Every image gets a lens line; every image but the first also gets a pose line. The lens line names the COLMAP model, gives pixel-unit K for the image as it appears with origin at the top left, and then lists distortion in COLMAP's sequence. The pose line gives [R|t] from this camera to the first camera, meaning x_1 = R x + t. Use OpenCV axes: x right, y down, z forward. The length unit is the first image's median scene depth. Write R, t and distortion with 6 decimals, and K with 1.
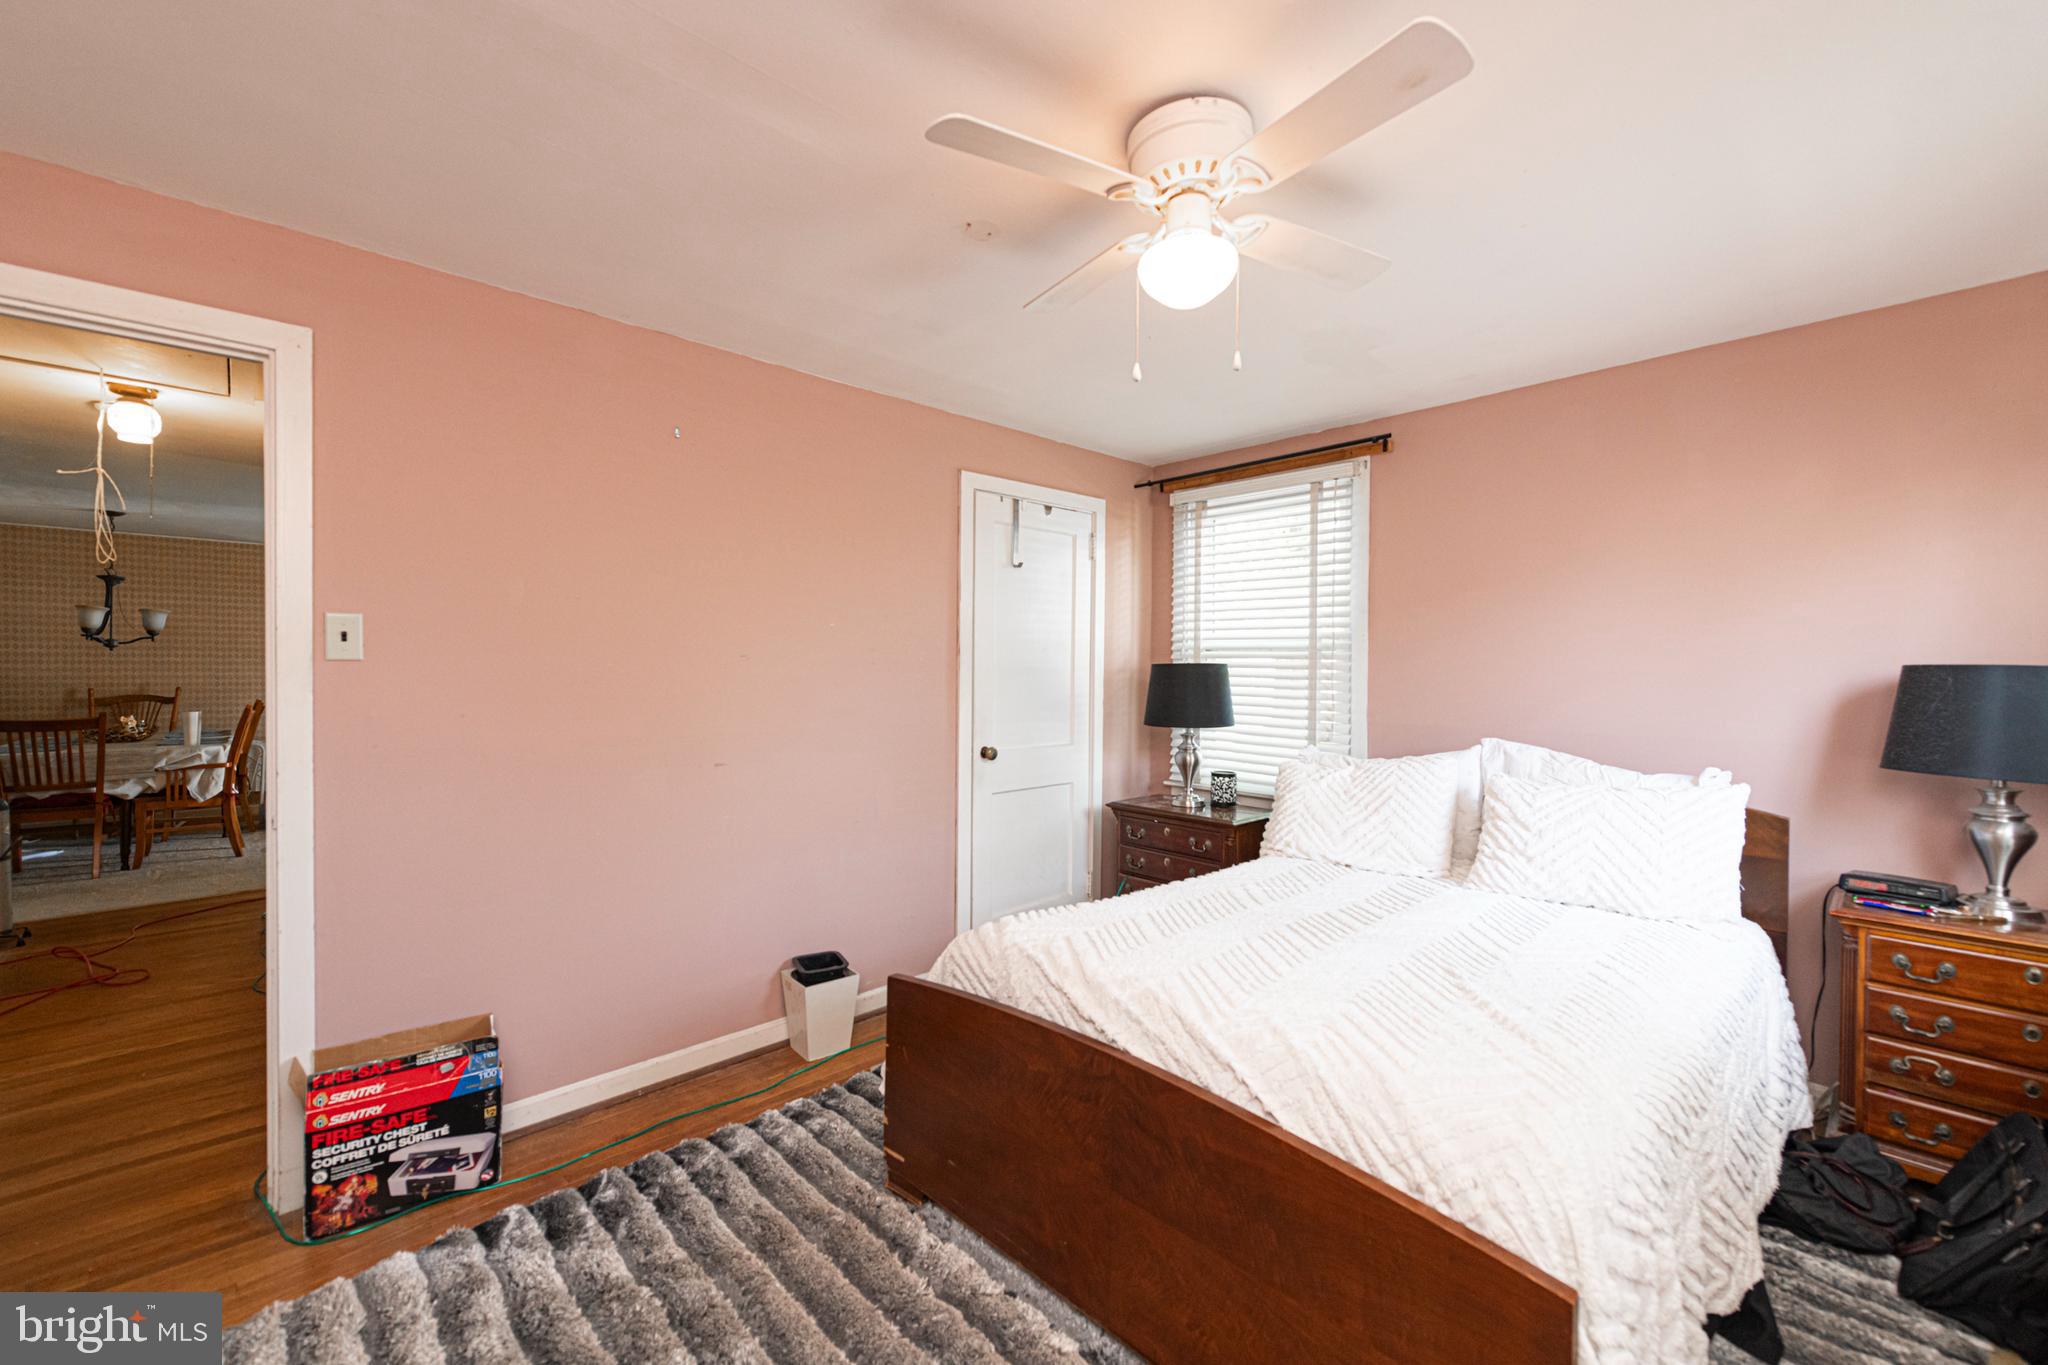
lens RADIAL K [[816.5, 0, 1023.2], [0, 816.5, 672.6], [0, 0, 1]] dist [0.000879, -0.001368]
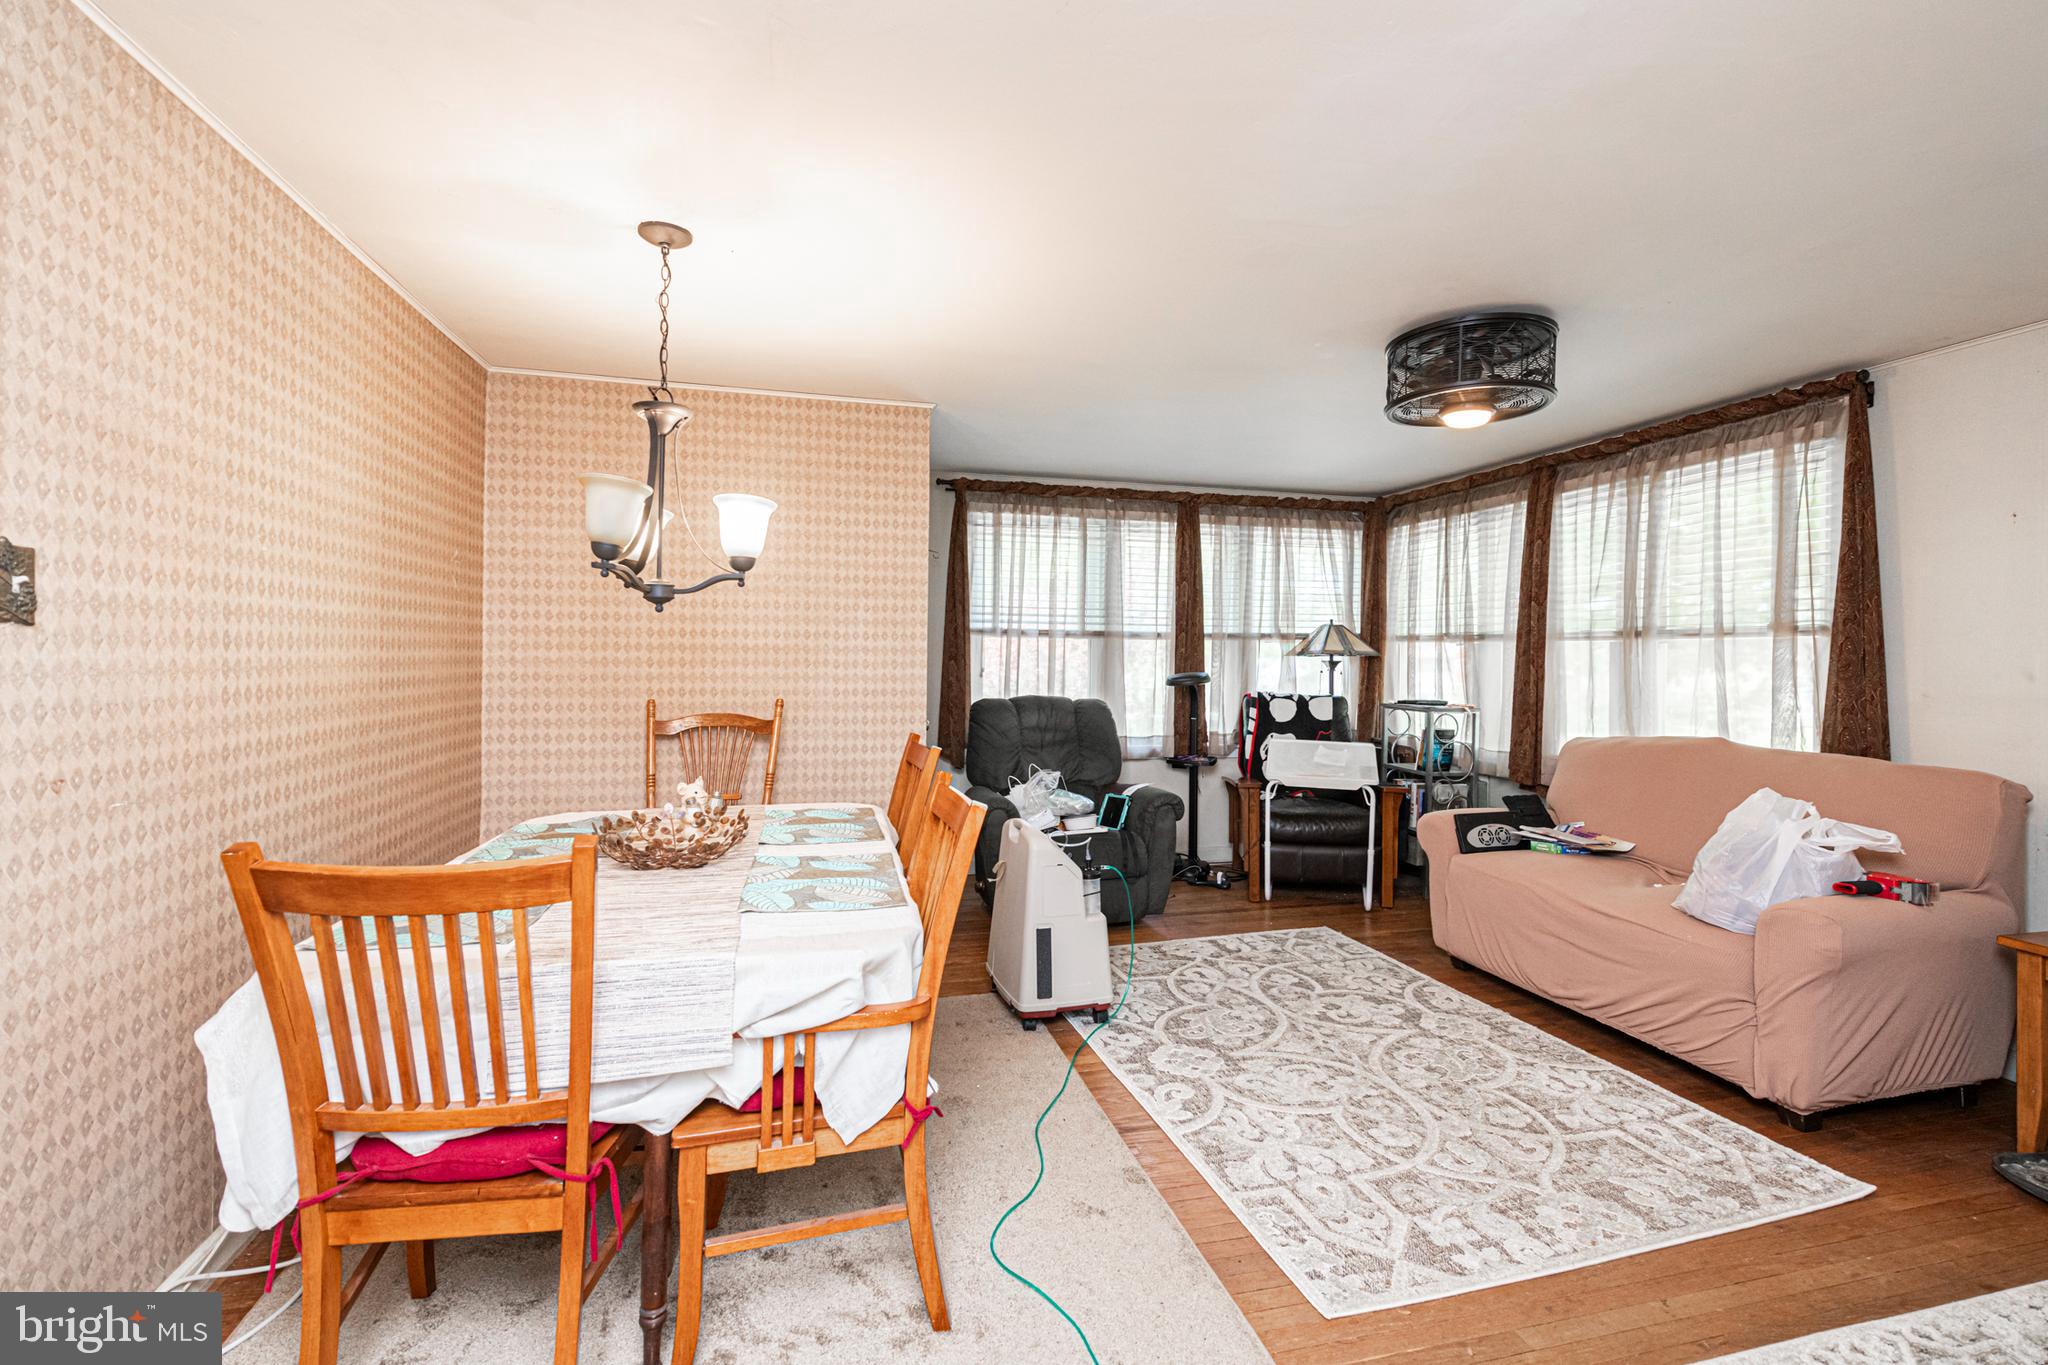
lens RADIAL K [[871.3, 0, 1025.1], [0, 871.3, 654.1], [0, 0, 1]] dist [0.001398, 0.000332]
pose [[0.874717, 0.007304, -0.484579, -0.816538], [-0.018072, 0.999683, -0.017555, -0.003583], [0.484297, 0.024113, 0.874572, 0.768573]]
